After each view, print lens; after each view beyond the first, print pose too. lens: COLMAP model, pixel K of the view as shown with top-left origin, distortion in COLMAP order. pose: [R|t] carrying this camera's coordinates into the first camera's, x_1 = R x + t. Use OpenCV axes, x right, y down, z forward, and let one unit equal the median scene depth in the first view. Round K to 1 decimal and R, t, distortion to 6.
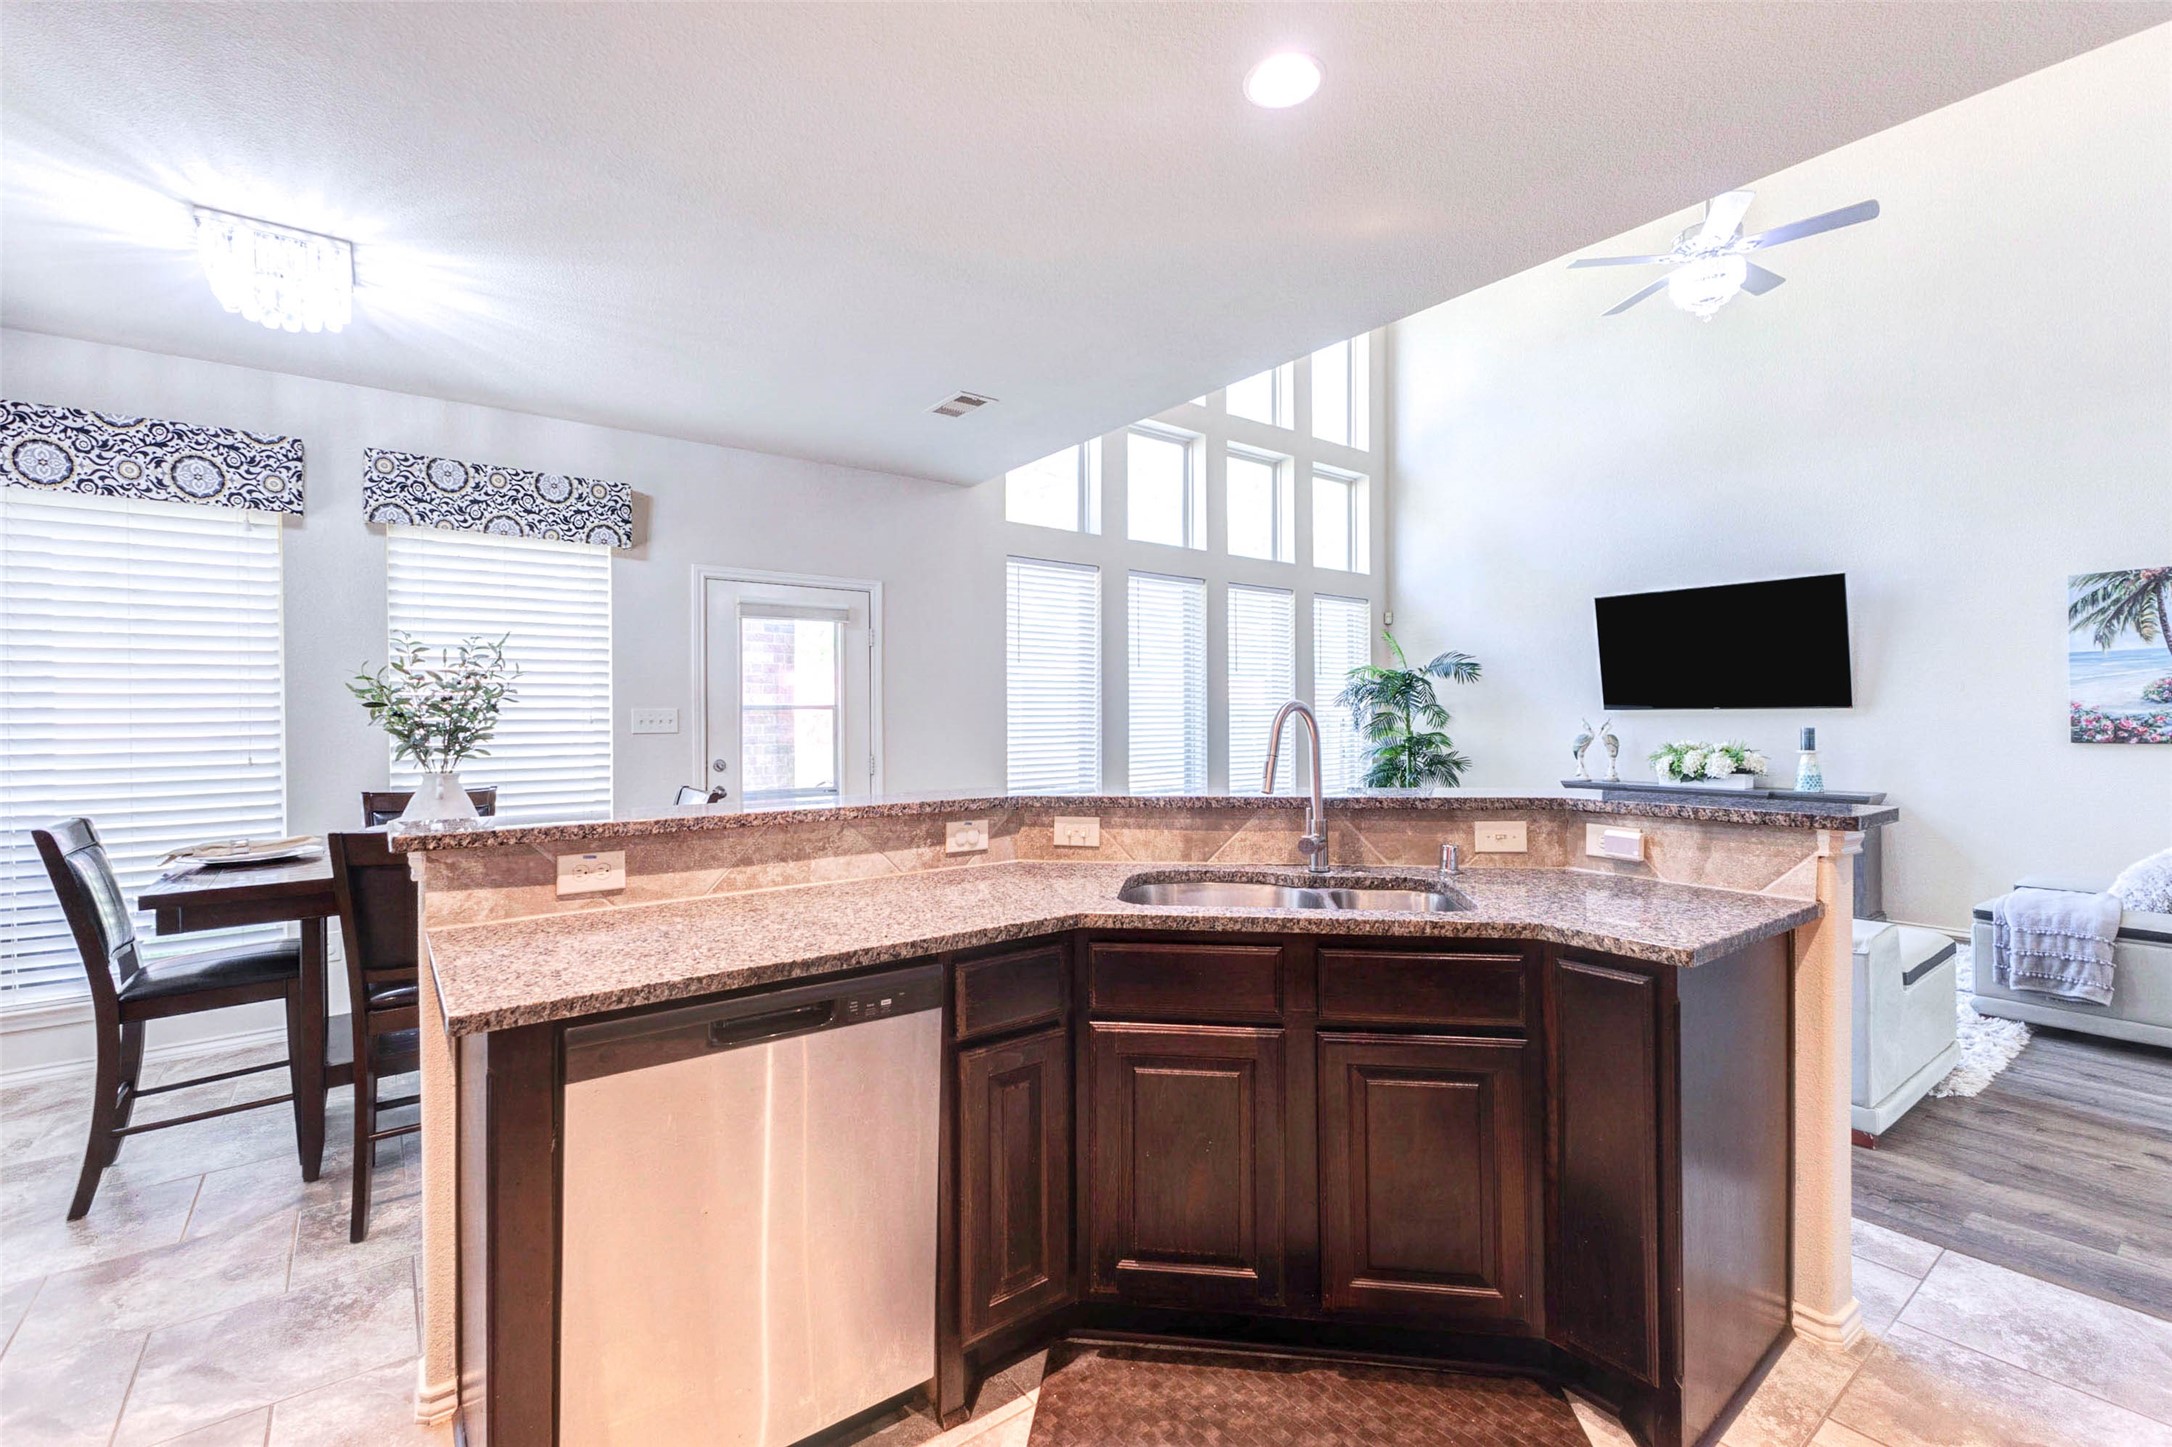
lens RADIAL K [[939.4, 0, 1092.8], [0, 939.4, 723.8], [0, 0, 1]] dist [0.007749, -0.000003]
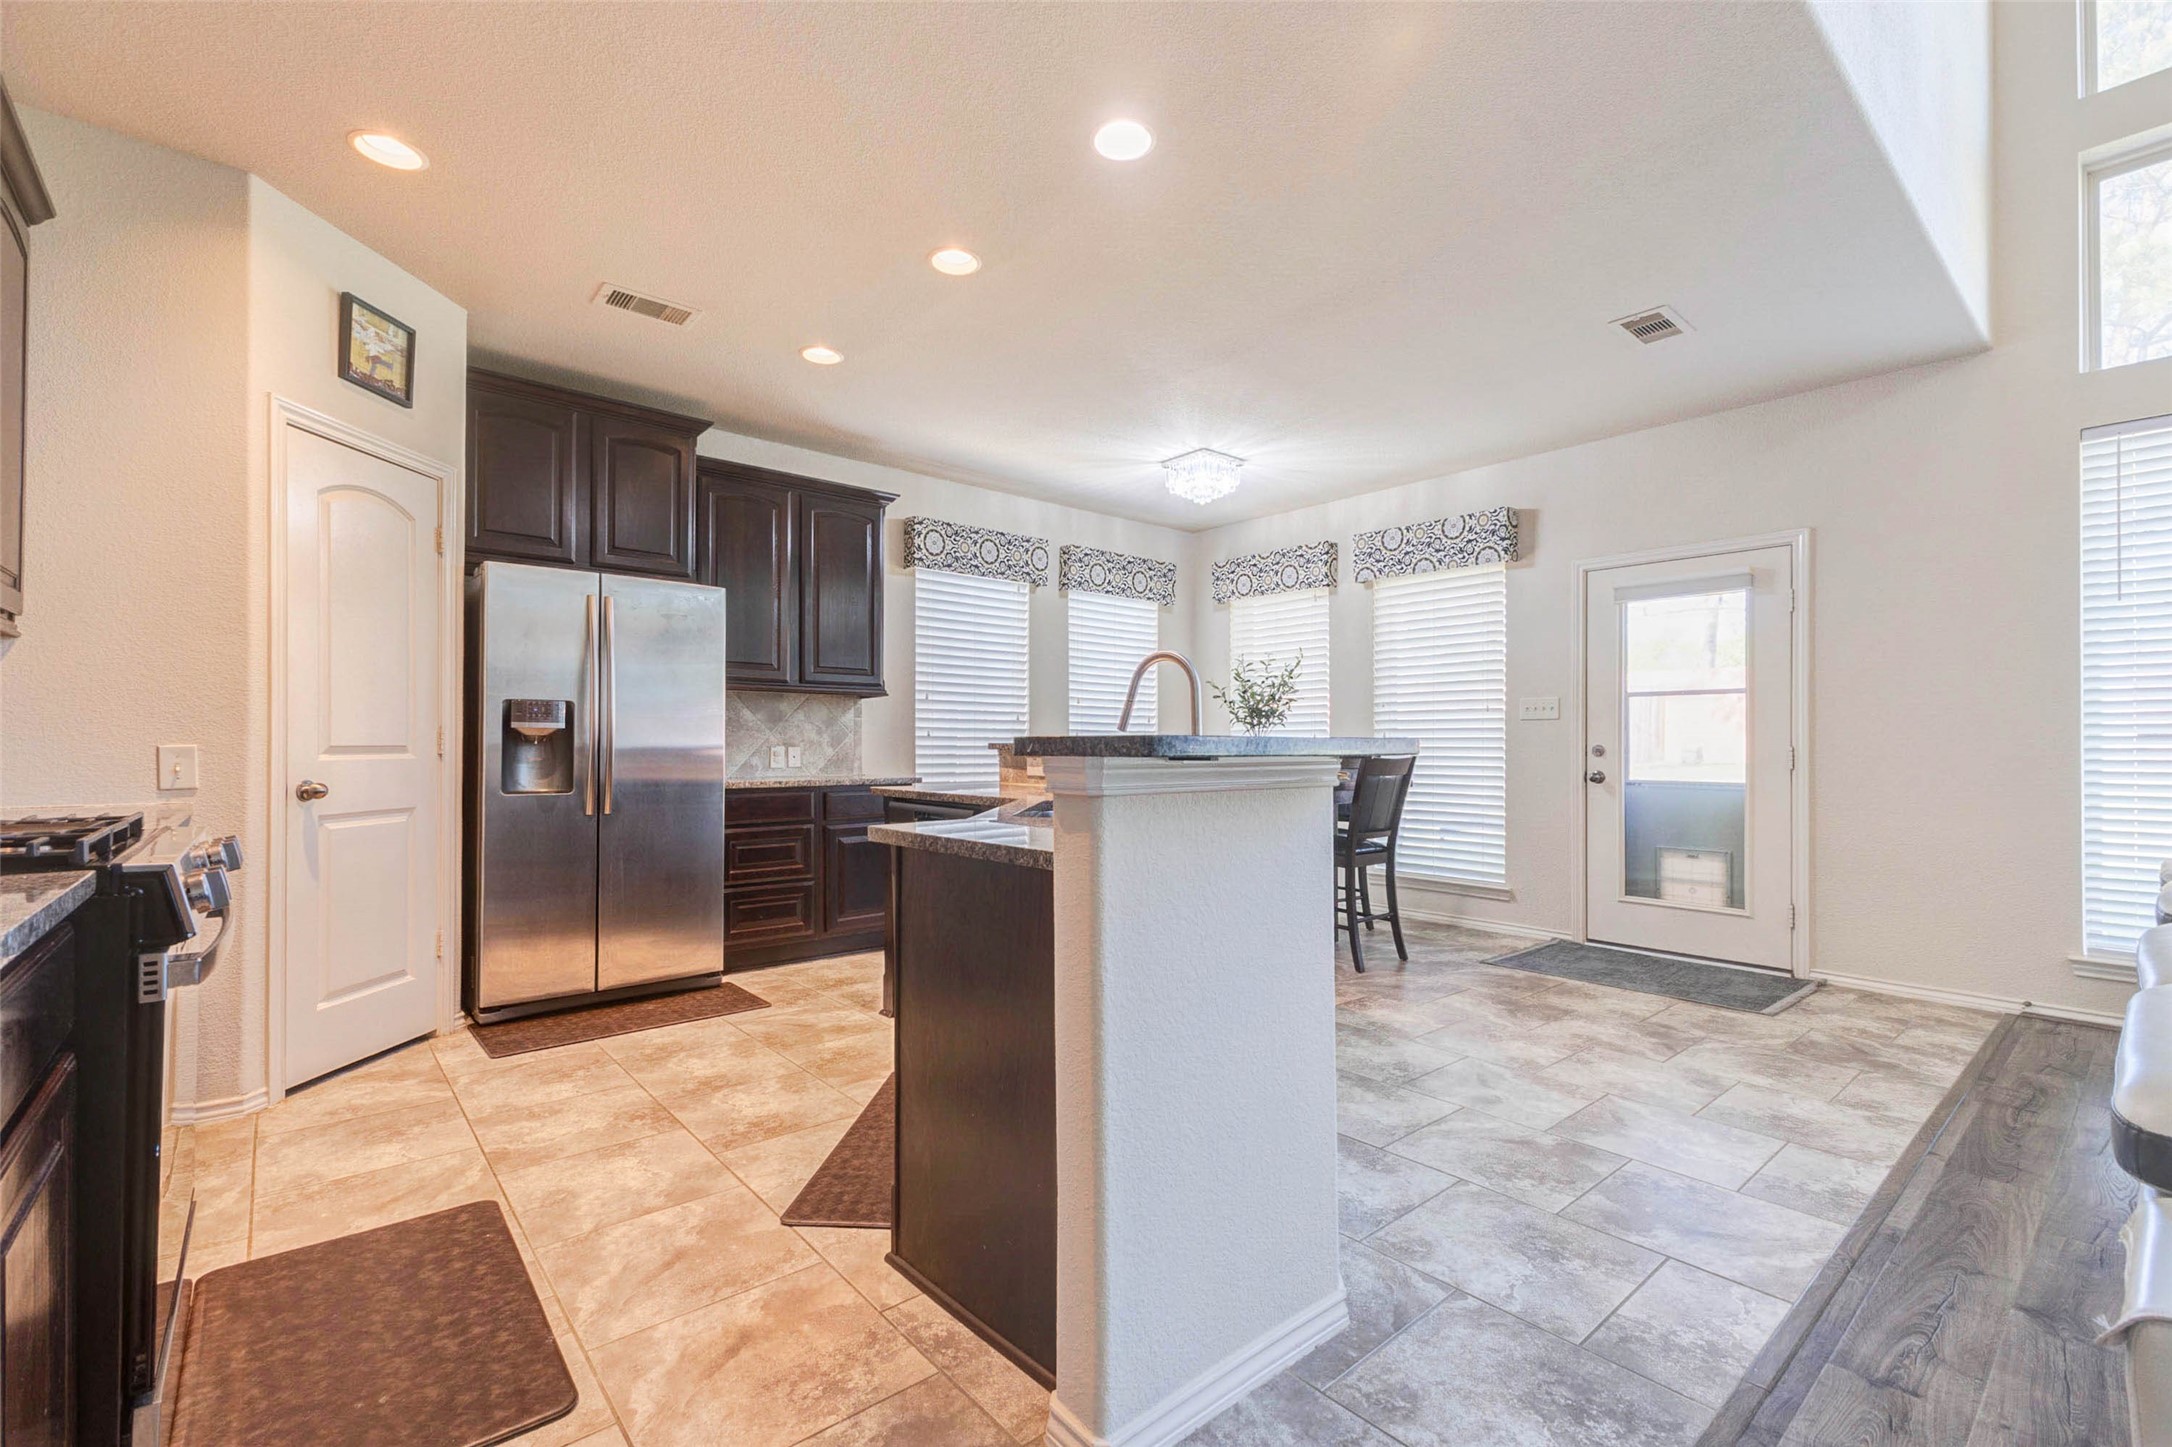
lens RADIAL K [[939.4, 0, 1092.8], [0, 939.4, 723.8], [0, 0, 1]] dist [0.007749, -0.000003]
pose [[0.062966, -0.012486, -0.997938, 0.599736], [-0.006778, 0.999893, -0.012938, 0.032586], [0.997993, 0.007579, 0.062875, 0.386332]]
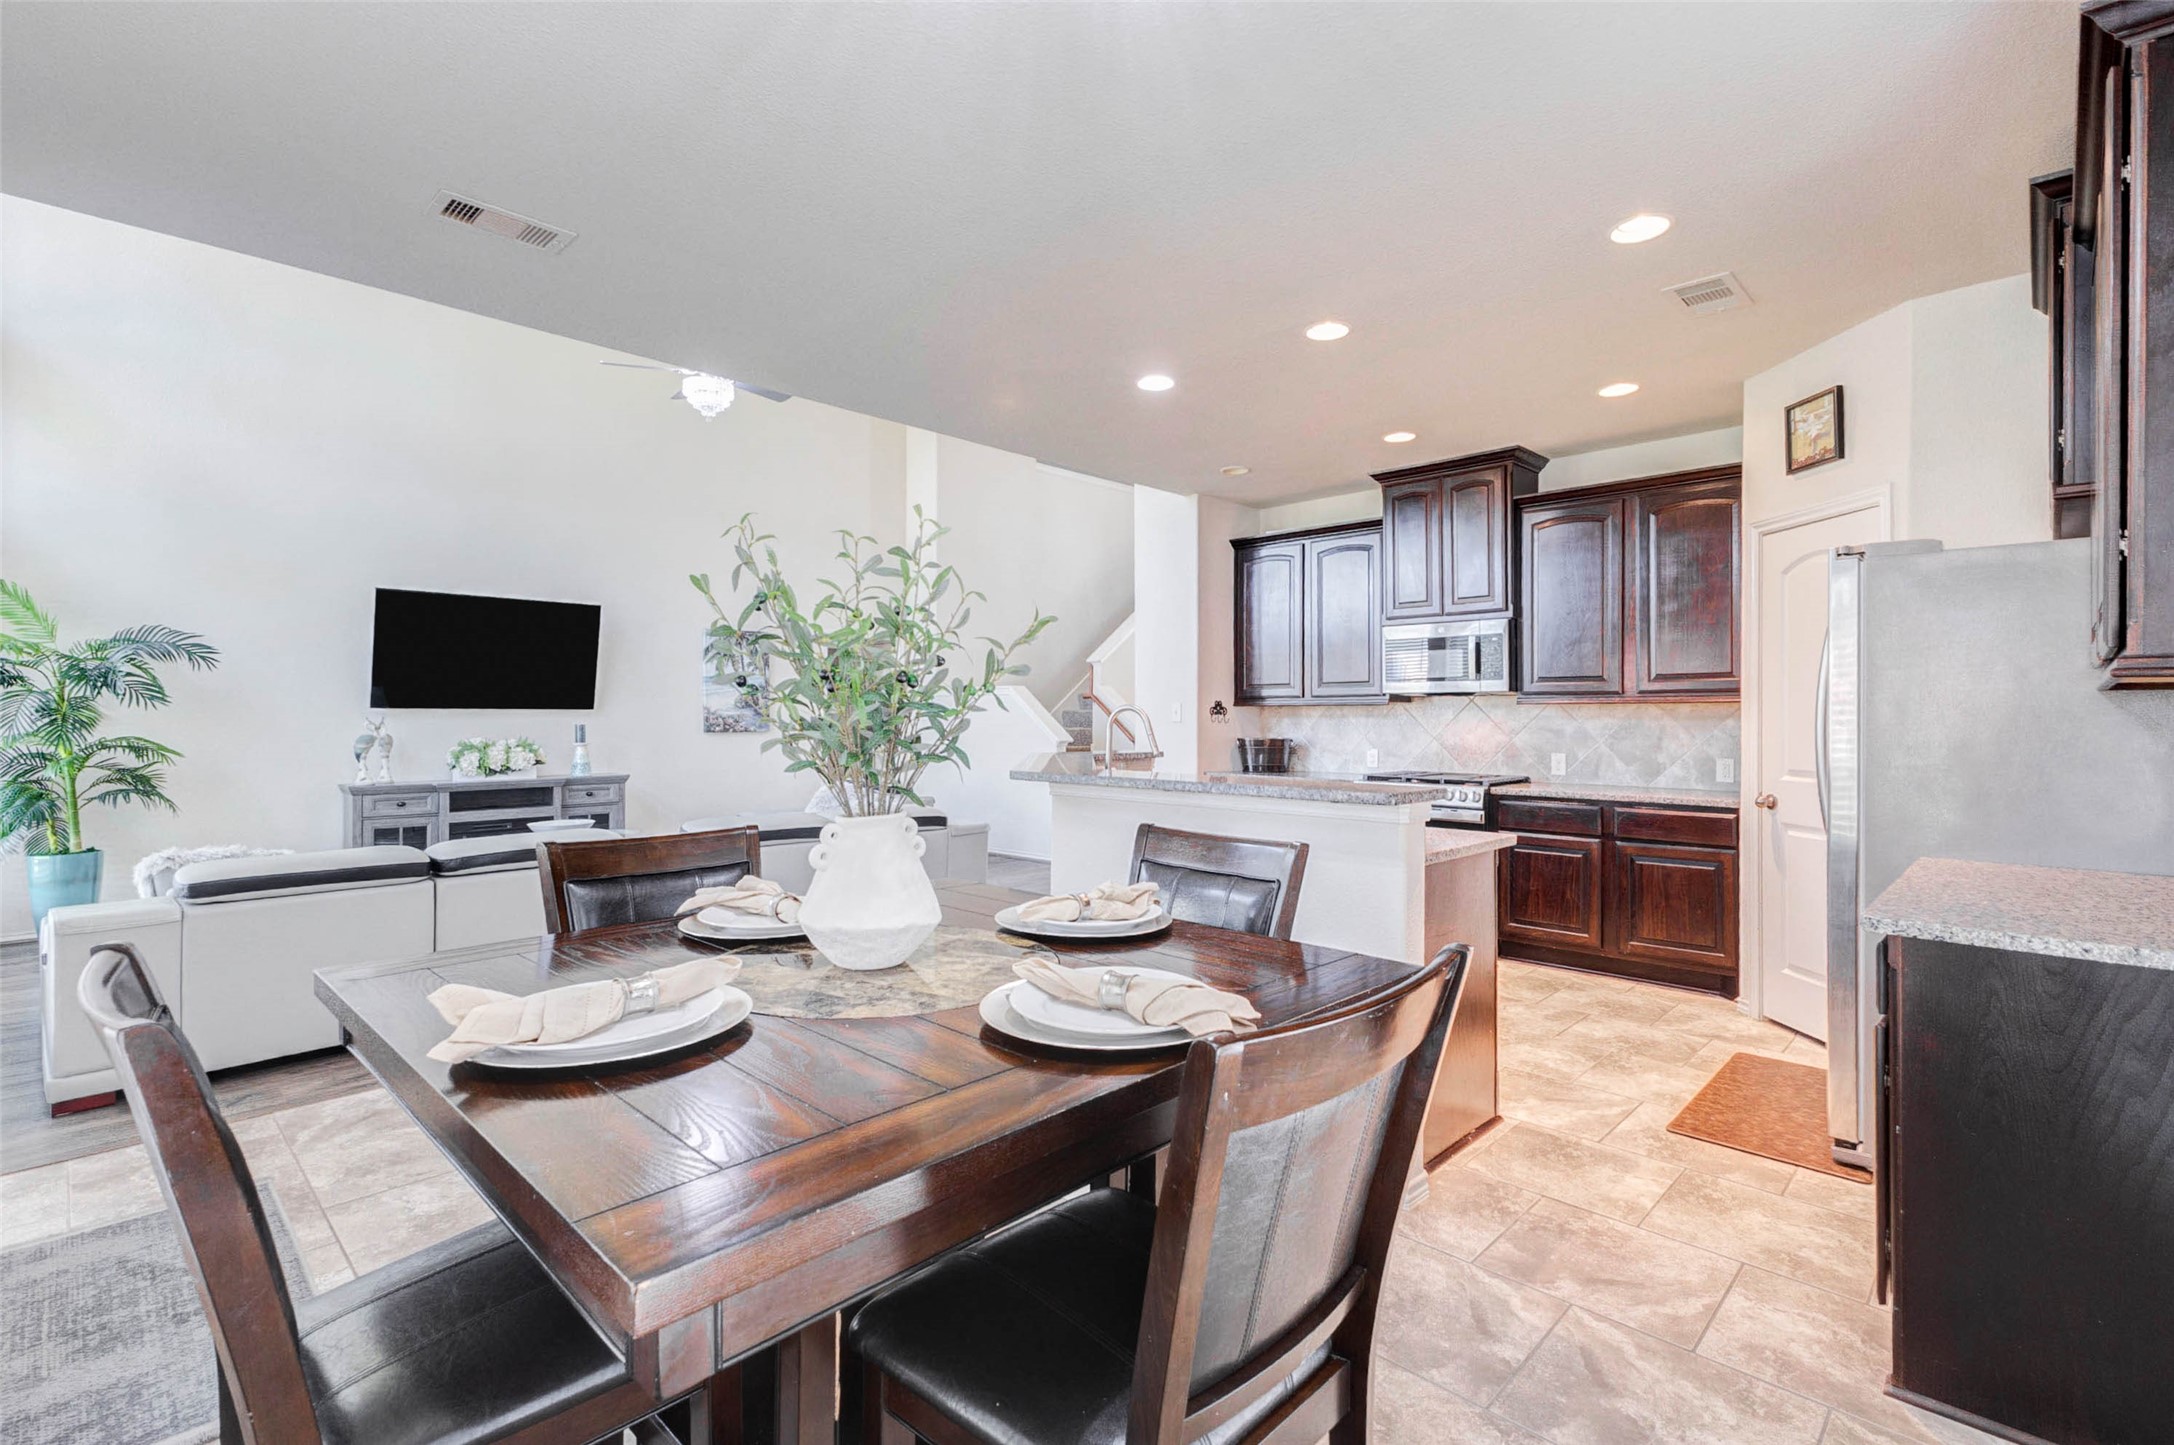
lens RADIAL K [[1004.5, 0, 1087.0], [0, 1004.5, 722.5], [0, 0, 1]] dist [0.002518, 0.000059]
pose [[-0.144979, -0.003931, 0.989427, -0.770588], [0.004961, 0.999977, 0.004699, -0.001900], [-0.989422, 0.005590, -0.144956, 0.620575]]
